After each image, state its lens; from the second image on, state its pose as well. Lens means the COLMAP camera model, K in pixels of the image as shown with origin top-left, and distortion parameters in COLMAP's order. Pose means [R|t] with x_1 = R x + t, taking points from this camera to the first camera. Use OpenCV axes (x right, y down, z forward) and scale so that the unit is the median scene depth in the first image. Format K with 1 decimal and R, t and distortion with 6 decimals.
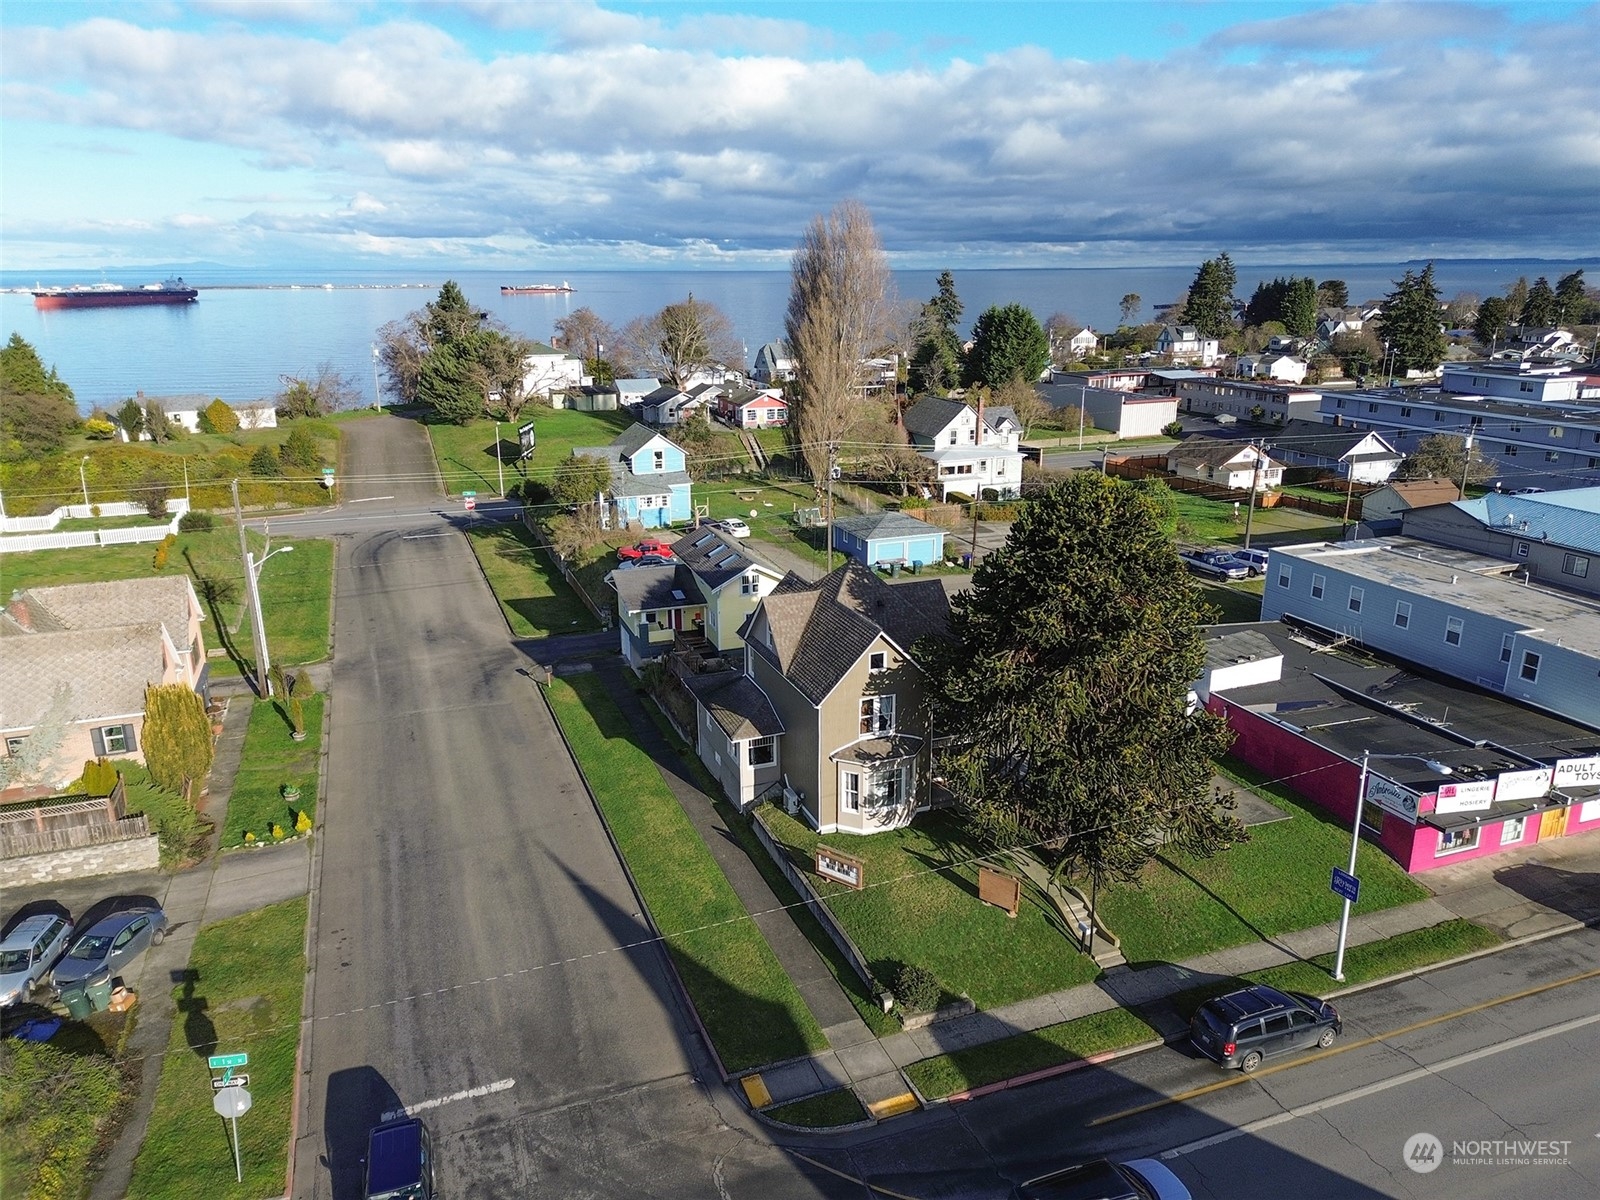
lens RADIAL K [[1130.3, 0, 802.3], [0, 1130.3, 597.0], [0, 0, 1]] dist [0.025501, 0.000859]
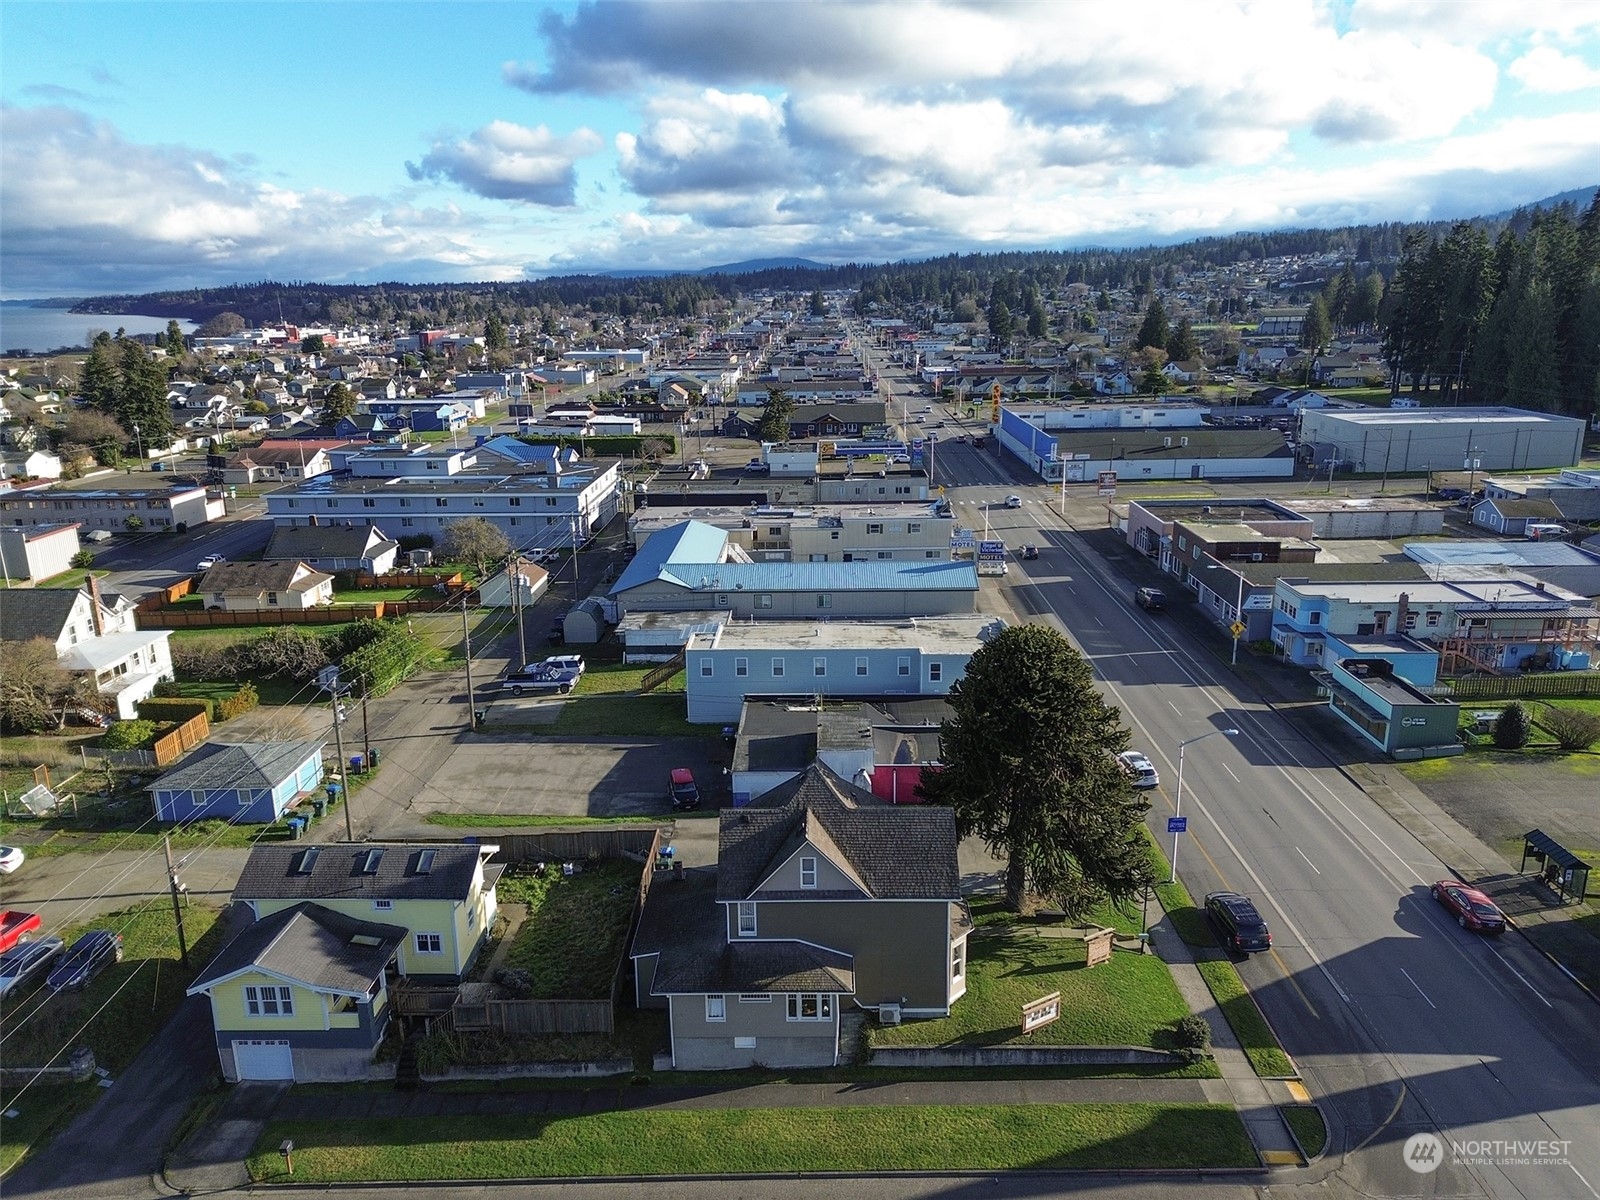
lens RADIAL K [[1130.3, 0, 804.9], [0, 1130.3, 601.5], [0, 0, 1]] dist [0.025501, 0.000859]
pose [[0.358845, -0.241125, 0.901715, -0.369279], [0.267115, 0.952182, 0.148319, -0.144742], [-0.894360, 0.187638, 0.406093, 0.254633]]
